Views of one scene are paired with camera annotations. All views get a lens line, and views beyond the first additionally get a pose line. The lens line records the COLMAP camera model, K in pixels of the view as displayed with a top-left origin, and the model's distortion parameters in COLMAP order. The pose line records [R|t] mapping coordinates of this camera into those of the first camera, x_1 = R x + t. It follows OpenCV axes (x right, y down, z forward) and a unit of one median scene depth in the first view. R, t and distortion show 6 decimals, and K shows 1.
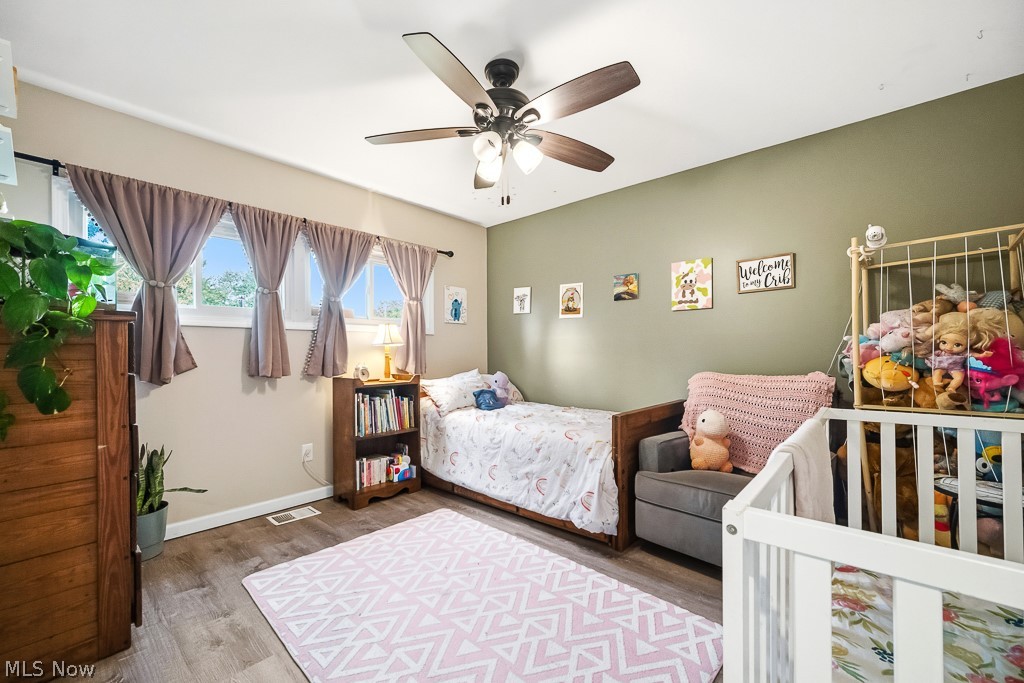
lens RADIAL K [[405.8, 0, 506.3], [0, 405.8, 353.7], [0, 0, 1]] dist [-0.002414, -0.000043]
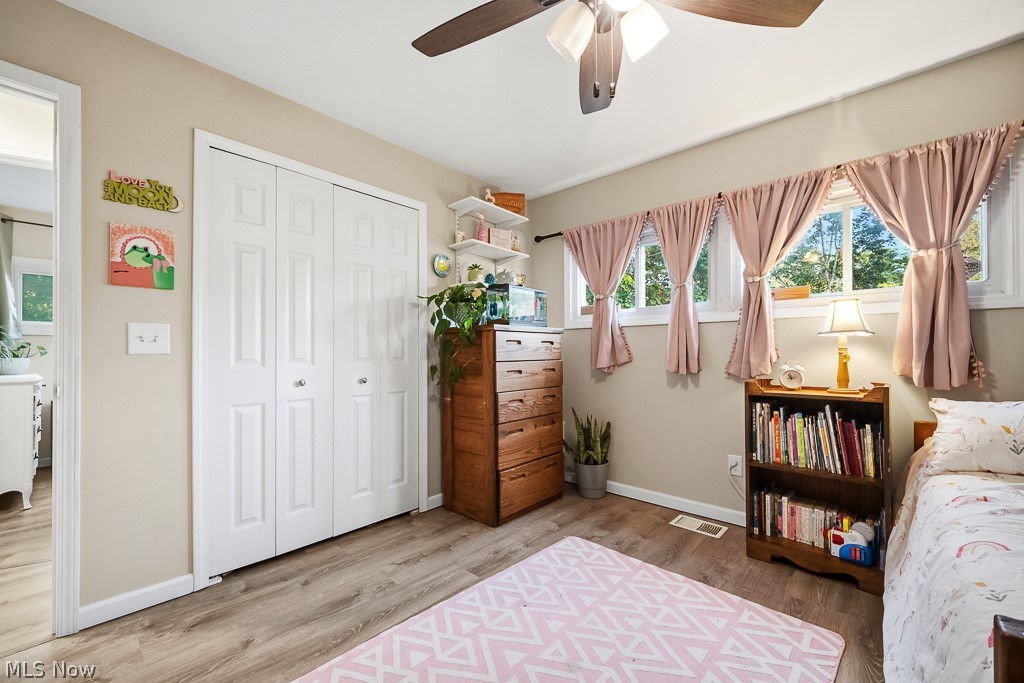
lens RADIAL K [[405.8, 0, 506.3], [0, 405.8, 353.7], [0, 0, 1]] dist [-0.002414, -0.000043]
pose [[0.004083, 0.012006, -0.999920, 0.405707], [0.001779, 0.999926, 0.012013, -0.001443], [0.999990, -0.001828, 0.004061, 0.594001]]
